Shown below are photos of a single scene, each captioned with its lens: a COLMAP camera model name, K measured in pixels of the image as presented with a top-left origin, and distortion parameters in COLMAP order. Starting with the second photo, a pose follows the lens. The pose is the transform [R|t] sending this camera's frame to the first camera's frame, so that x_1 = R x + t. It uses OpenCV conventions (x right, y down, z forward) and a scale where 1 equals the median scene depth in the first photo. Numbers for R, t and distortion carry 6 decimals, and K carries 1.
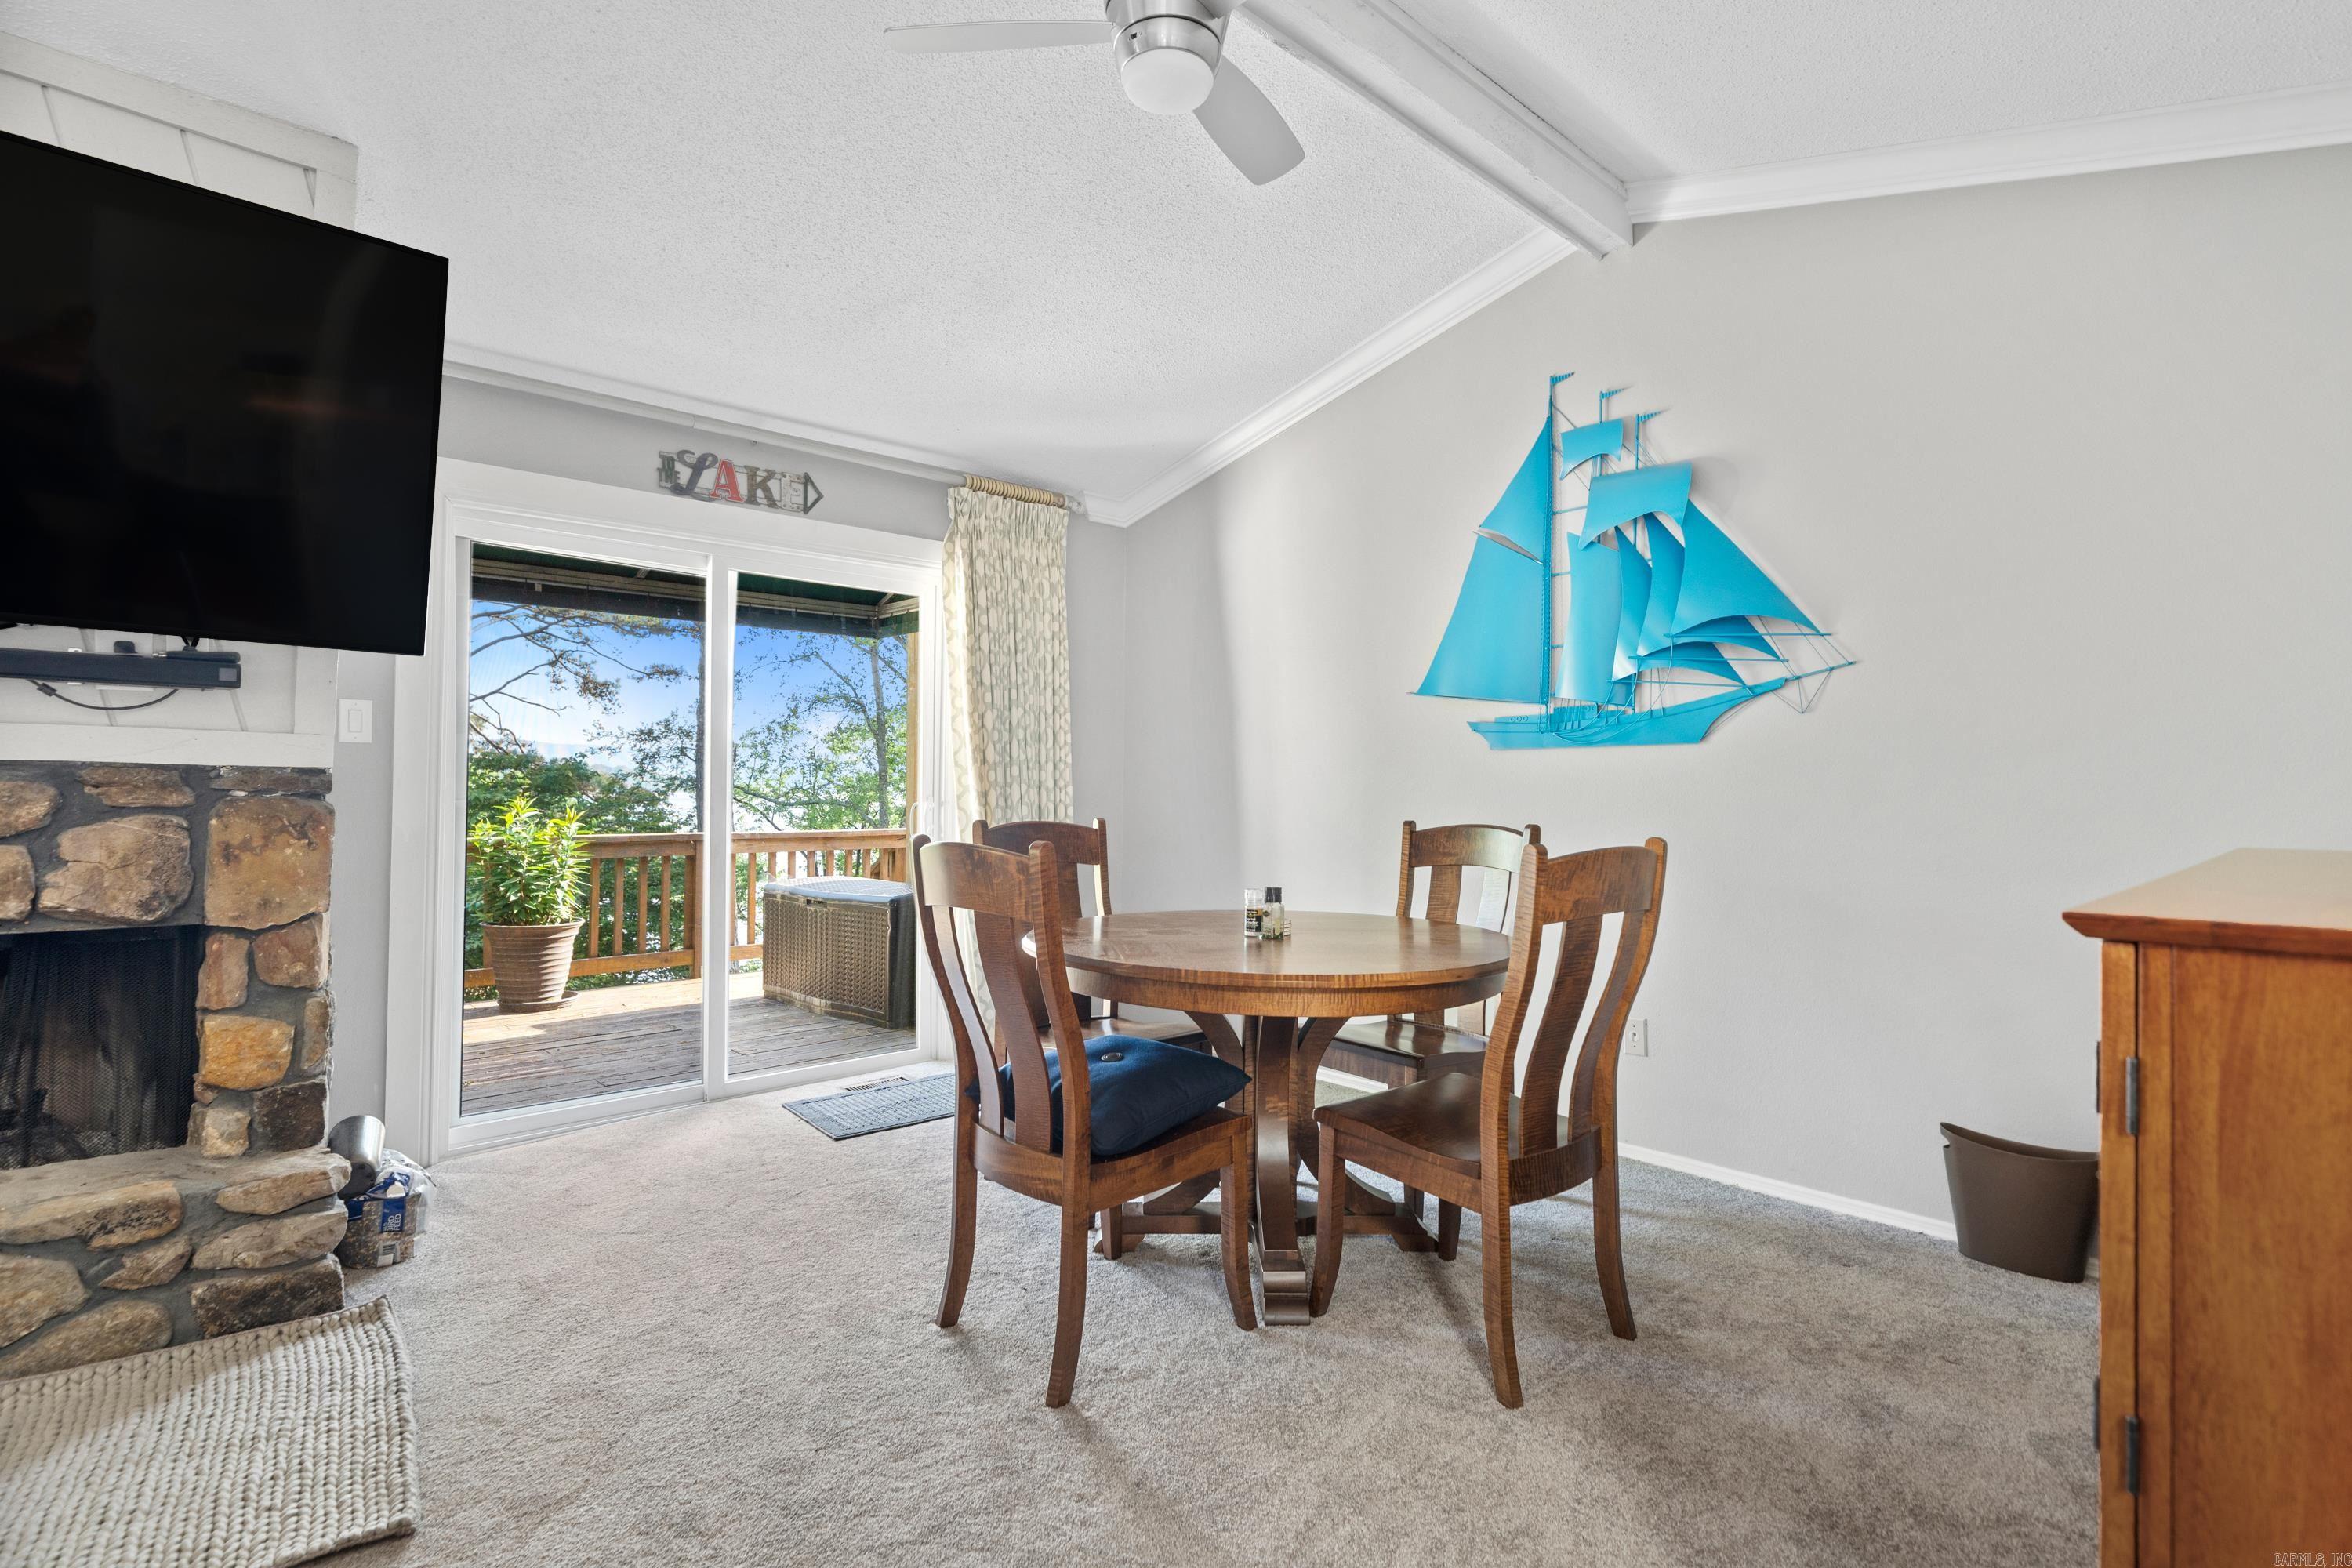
lens RADIAL K [[1144.3, 0, 1170.6], [0, 1144.3, 788.3], [0, 0, 1]] dist [0.007039, 0.000622]
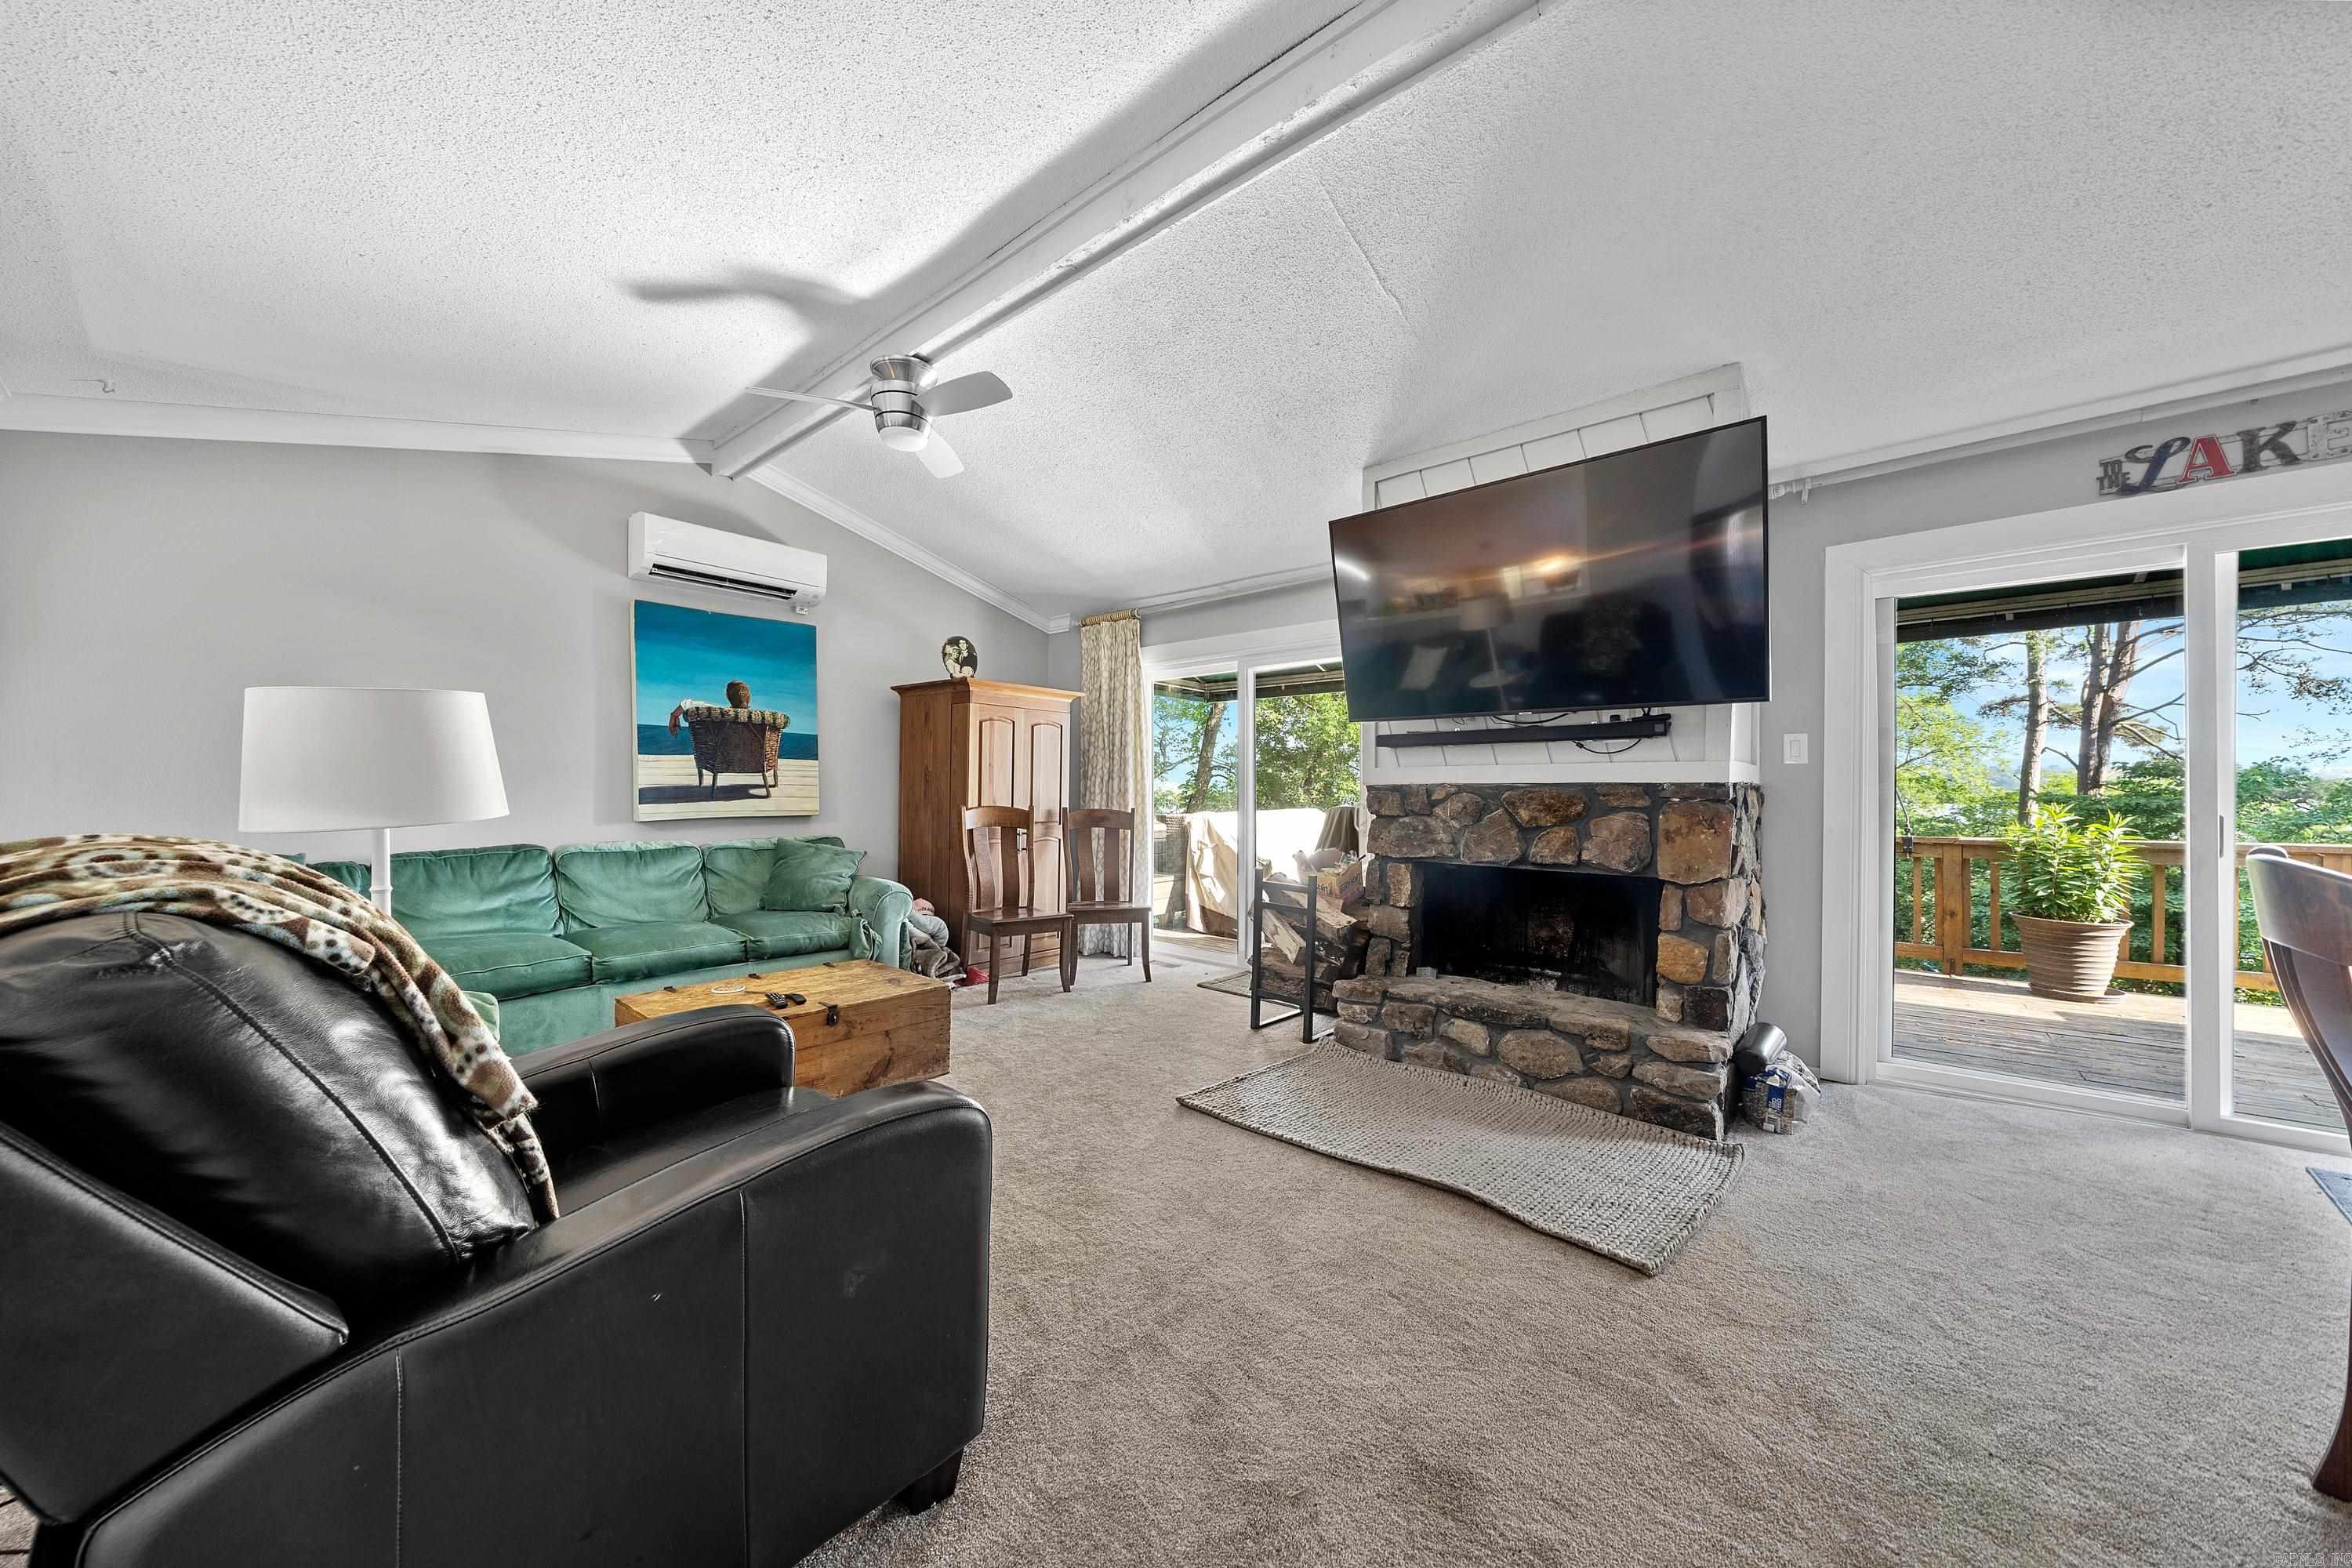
lens RADIAL K [[802.0, 0, 1178.7], [0, 802.0, 794.3], [0, 0, 1]] dist [-0.002820, -0.000033]
pose [[0.118392, -0.010063, -0.992916, 0.231251], [0.005152, 0.999941, -0.009520, 0.003971], [0.992954, -0.003988, 0.118437, 0.166756]]
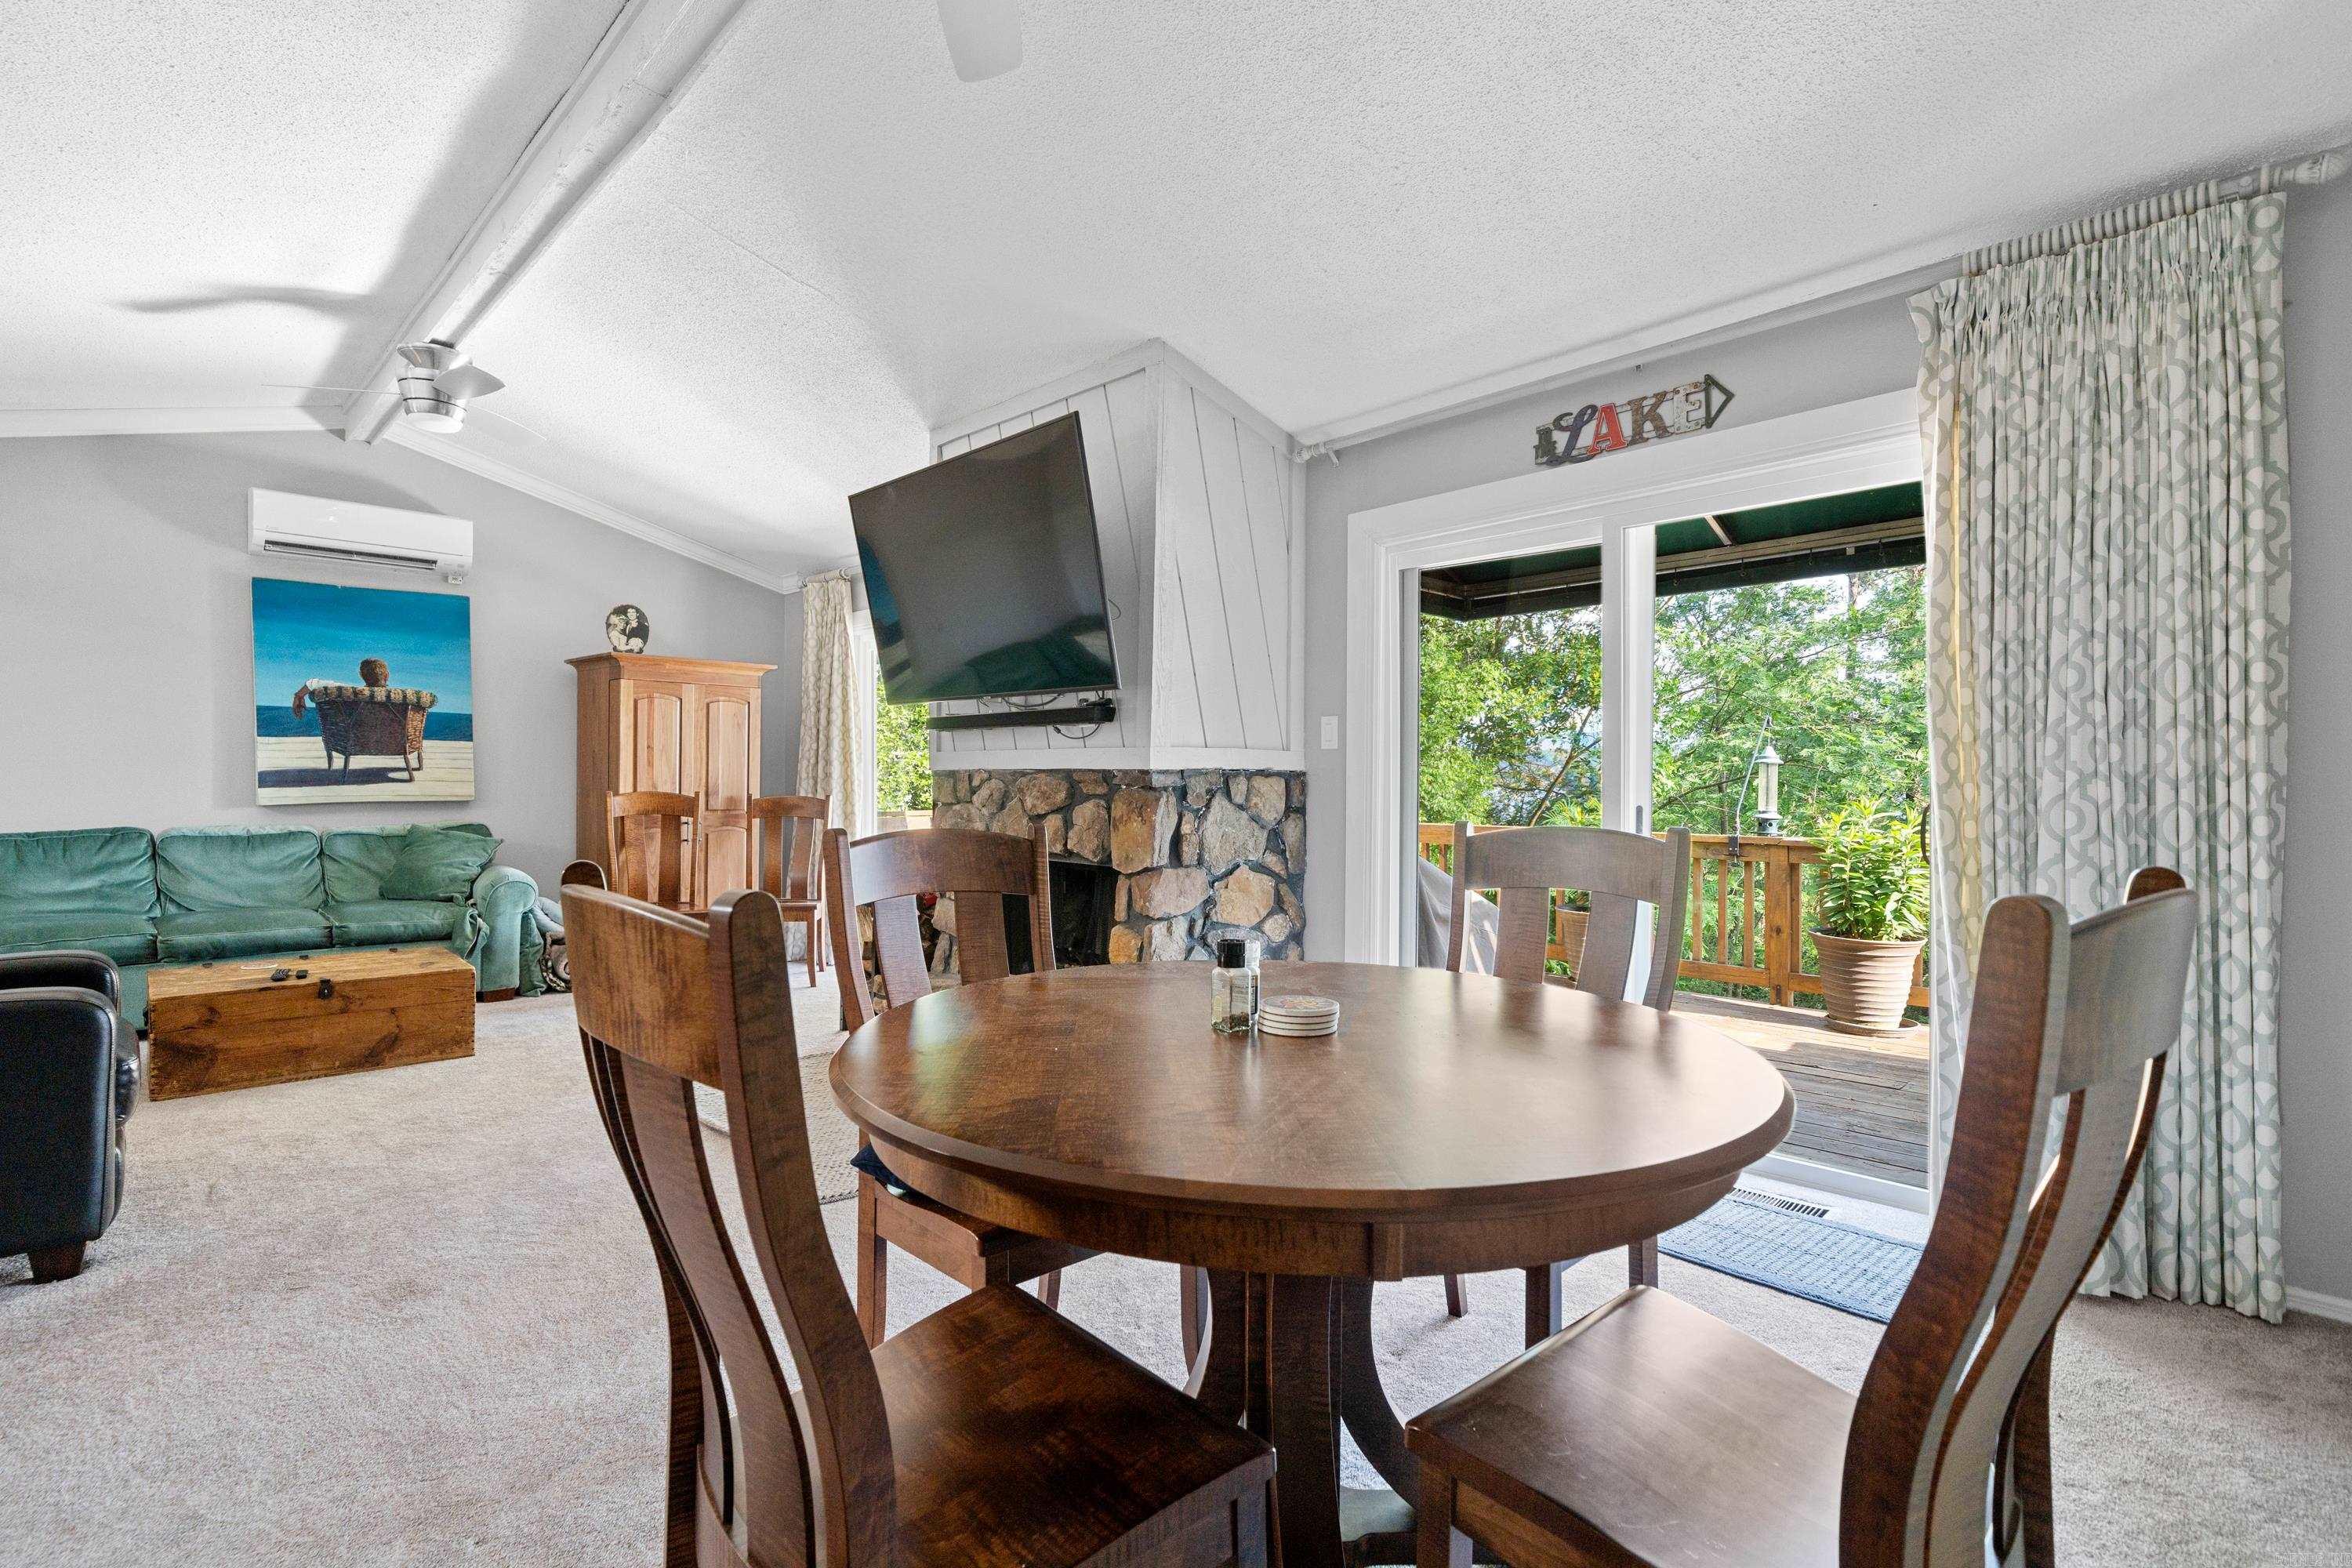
lens RADIAL K [[1101.1, 0, 1154.0], [0, 1101.1, 791.9], [0, 0, 1]] dist [0.003212, 0.000574]
pose [[0.016282, 0.000542, -0.999867, 0.696349], [0.000378, 1.000000, 0.000548, 0.010631], [0.999867, -0.000387, 0.016281, 1.009906]]
